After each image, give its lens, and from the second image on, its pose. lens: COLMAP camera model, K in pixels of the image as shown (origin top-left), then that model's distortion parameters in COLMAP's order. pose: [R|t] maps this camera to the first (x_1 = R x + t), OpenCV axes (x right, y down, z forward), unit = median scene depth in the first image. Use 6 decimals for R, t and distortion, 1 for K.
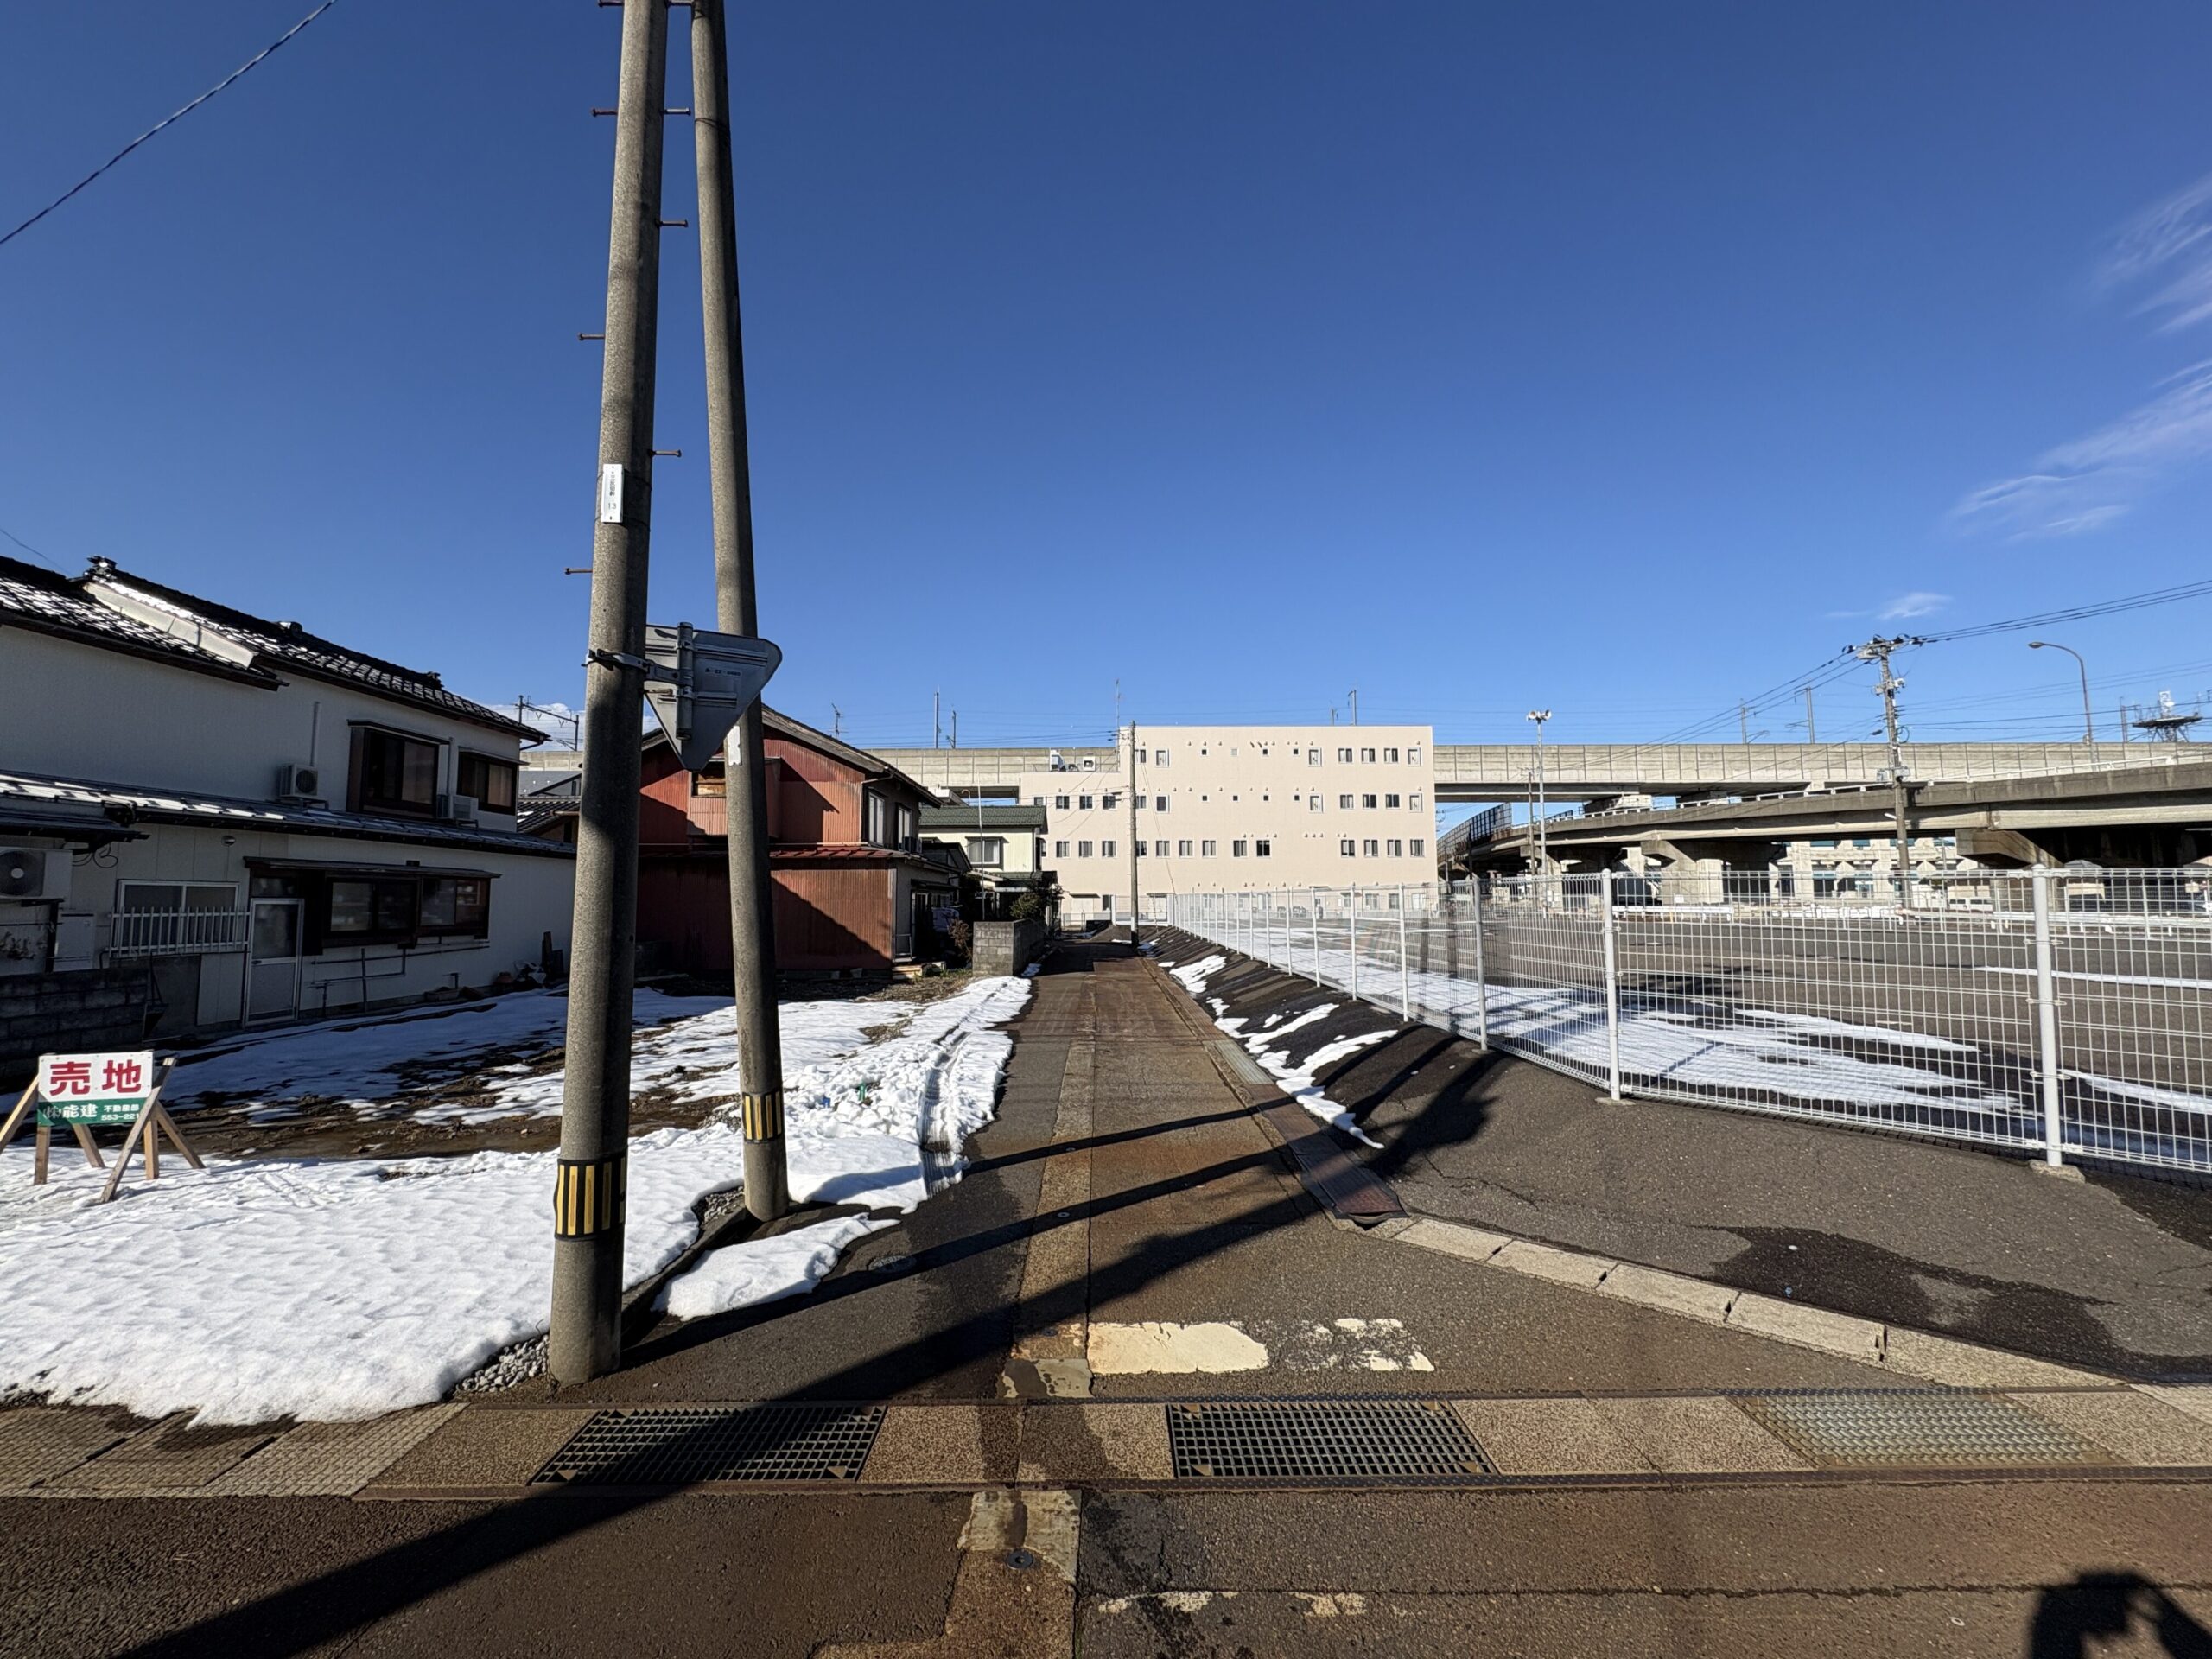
lens RADIAL K [[877.4, 0, 1107.9], [0, 877.4, 830.5], [0, 0, 1]] dist [-0.000797, 0.000297]
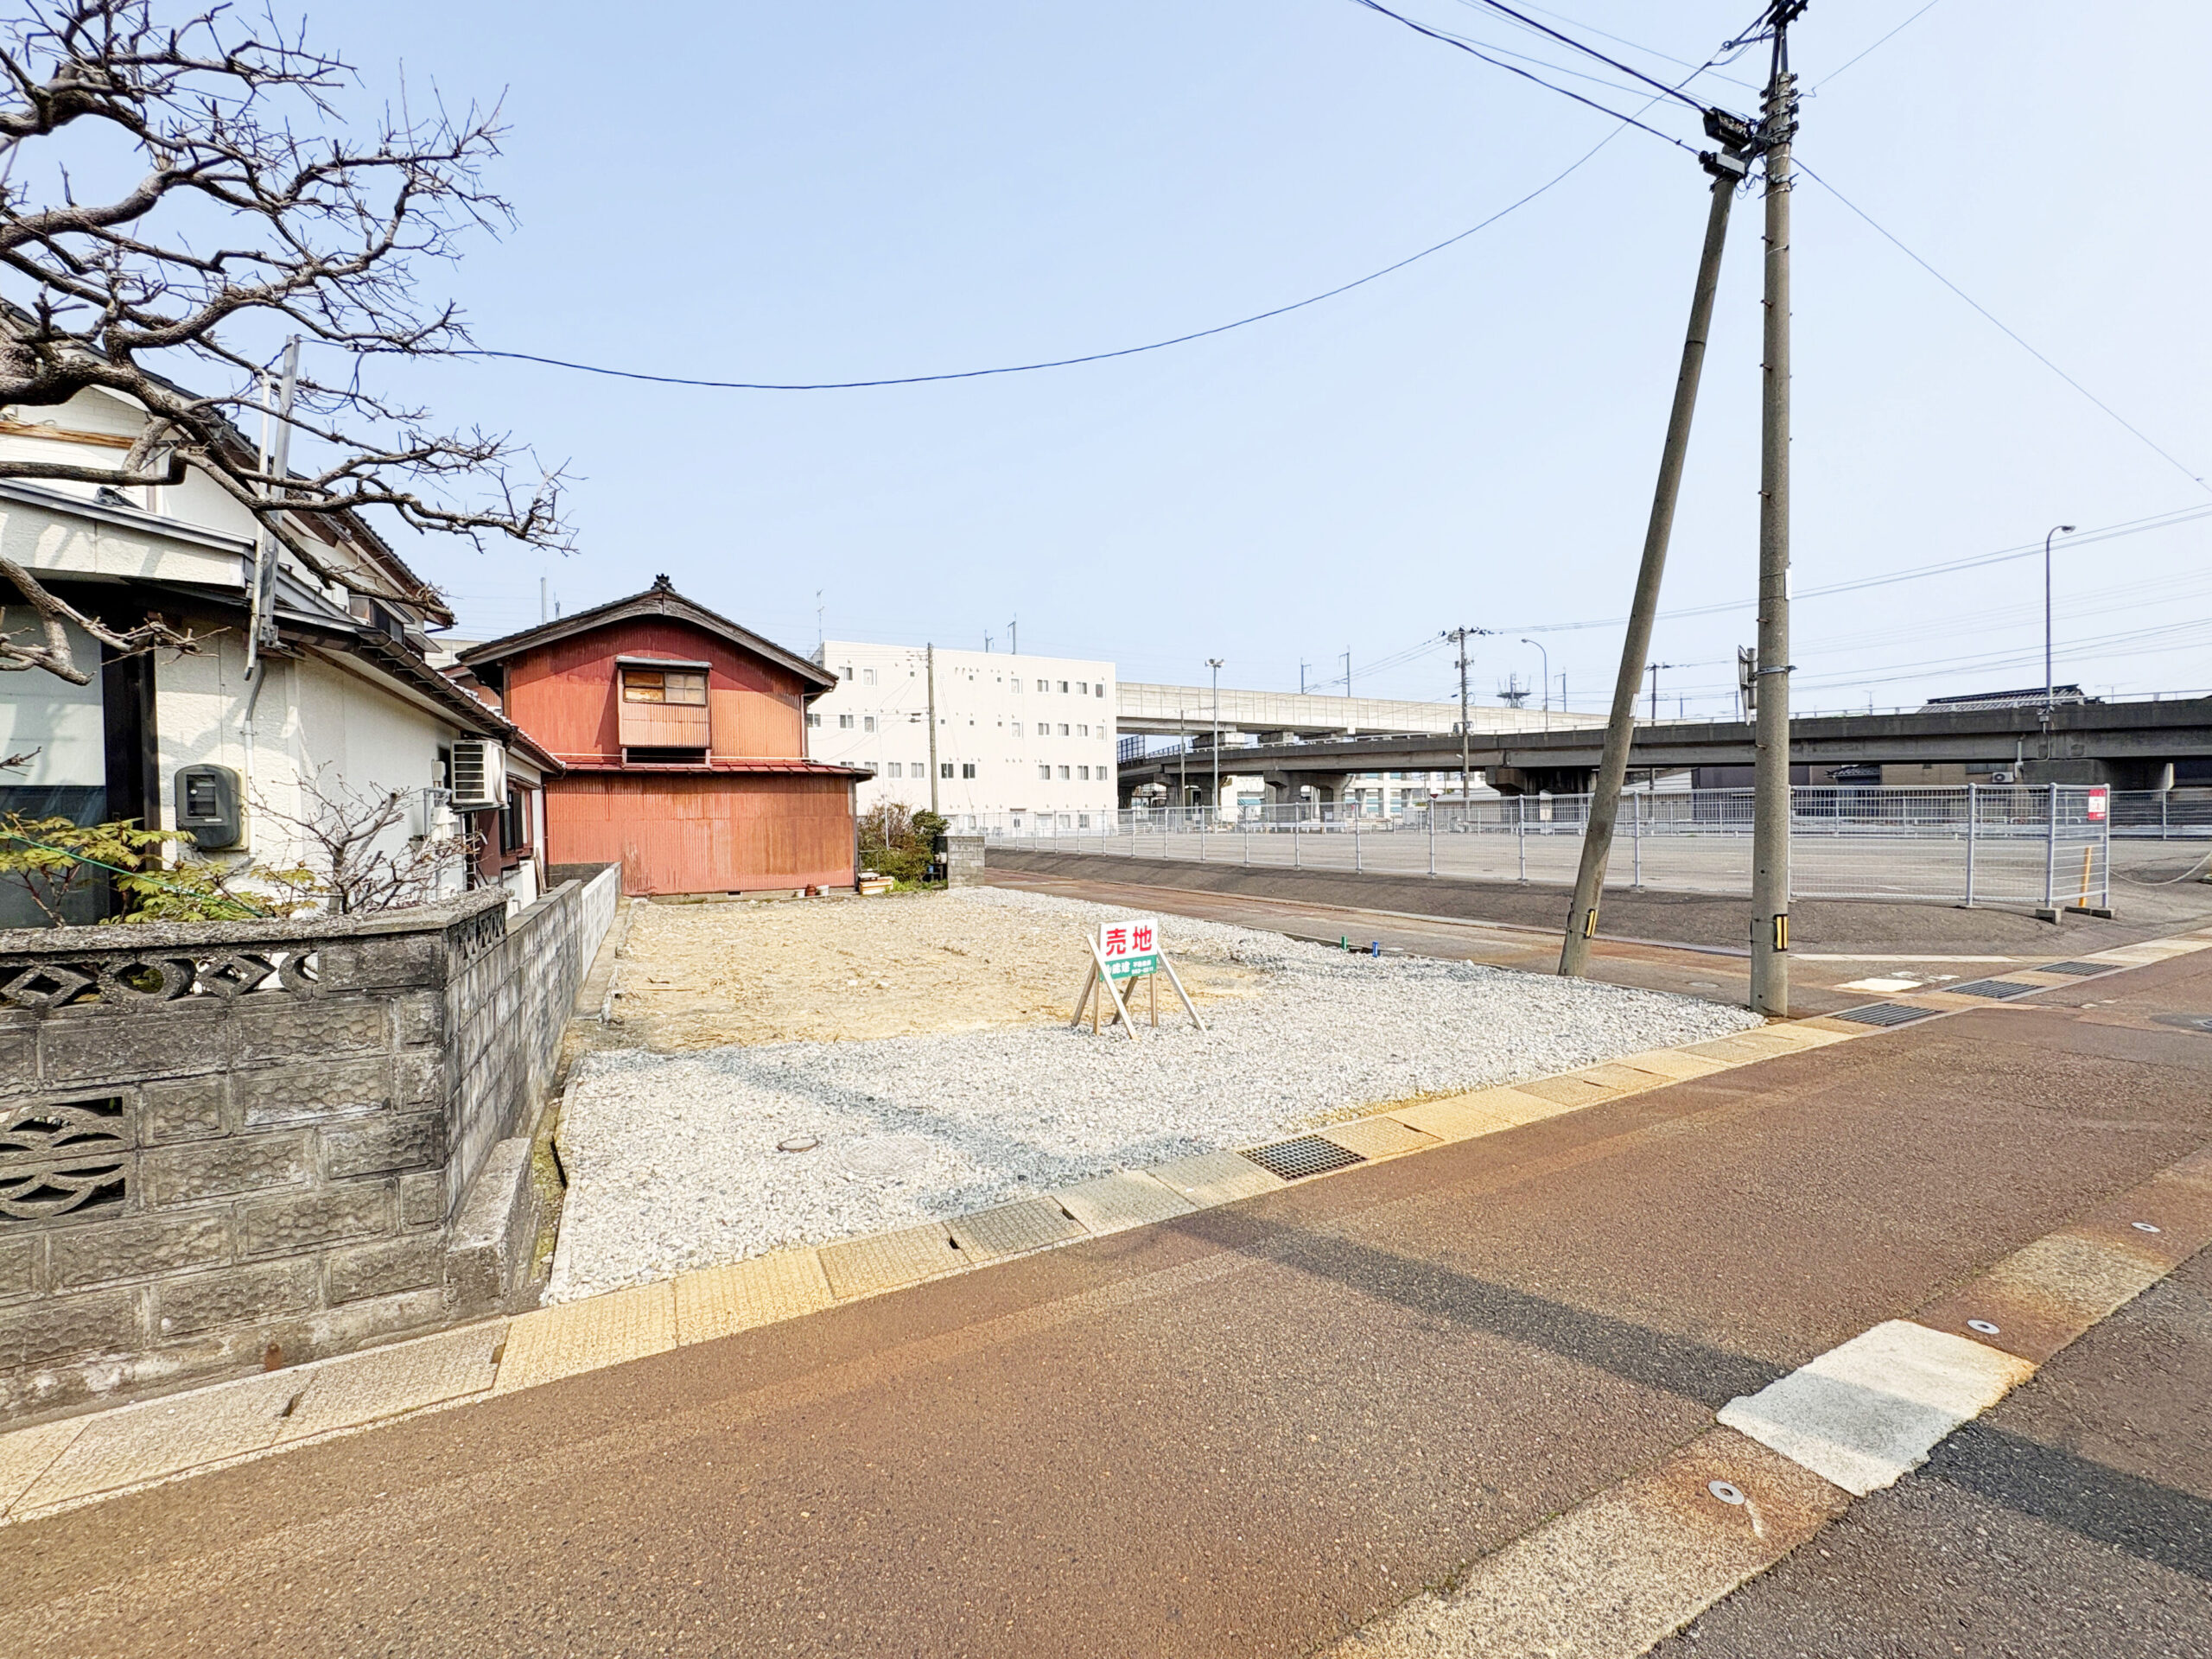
lens RADIAL K [[877.4, 0, 1107.8], [0, 877.4, 828.8], [0, 0, 1]] dist [-0.000797, 0.000297]
pose [[0.893142, -0.011969, 0.449615, -0.666328], [-0.026002, 0.996600, 0.078182, 0.011470], [-0.449022, -0.081519, 0.889794, -0.027251]]
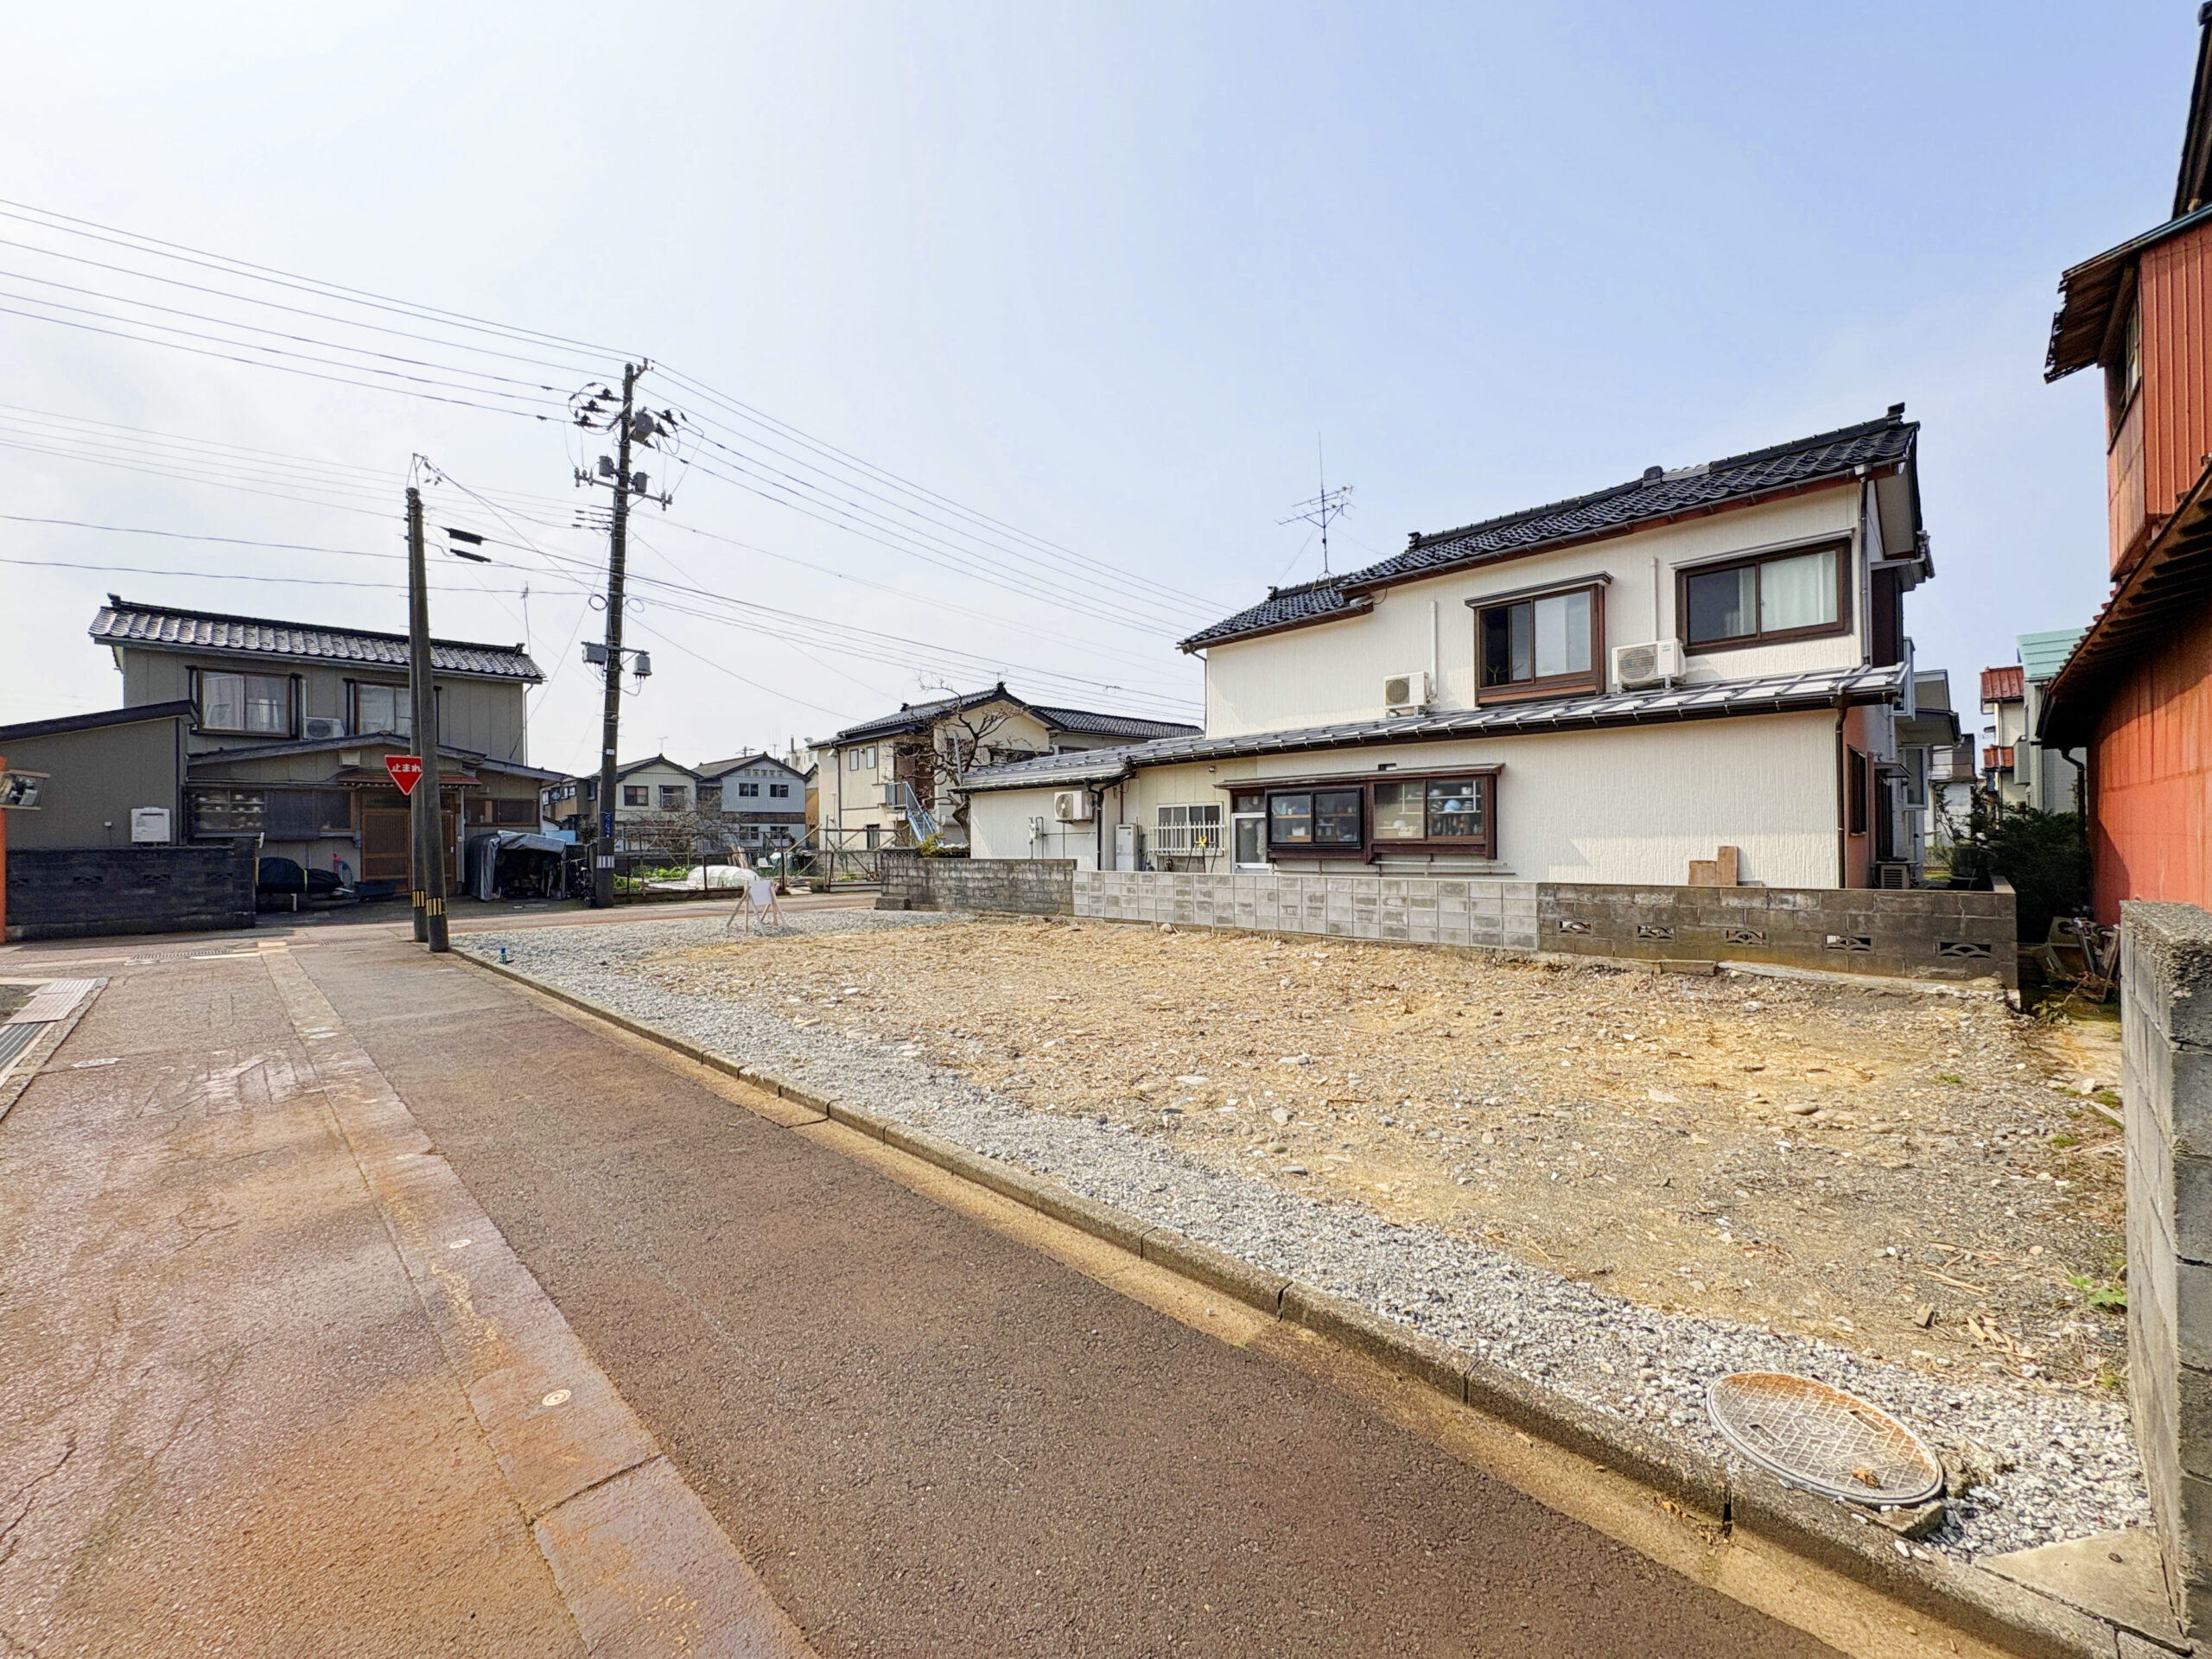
lens RADIAL K [[877.4, 0, 1106.2], [0, 877.4, 831.5], [0, 0, 1]] dist [-0.000797, 0.000297]
pose [[-0.706330, 0.011339, -0.707792, 0.016766], [0.075923, 0.995318, -0.059822, 0.135170], [0.703800, -0.095992, -0.703883, 1.448564]]
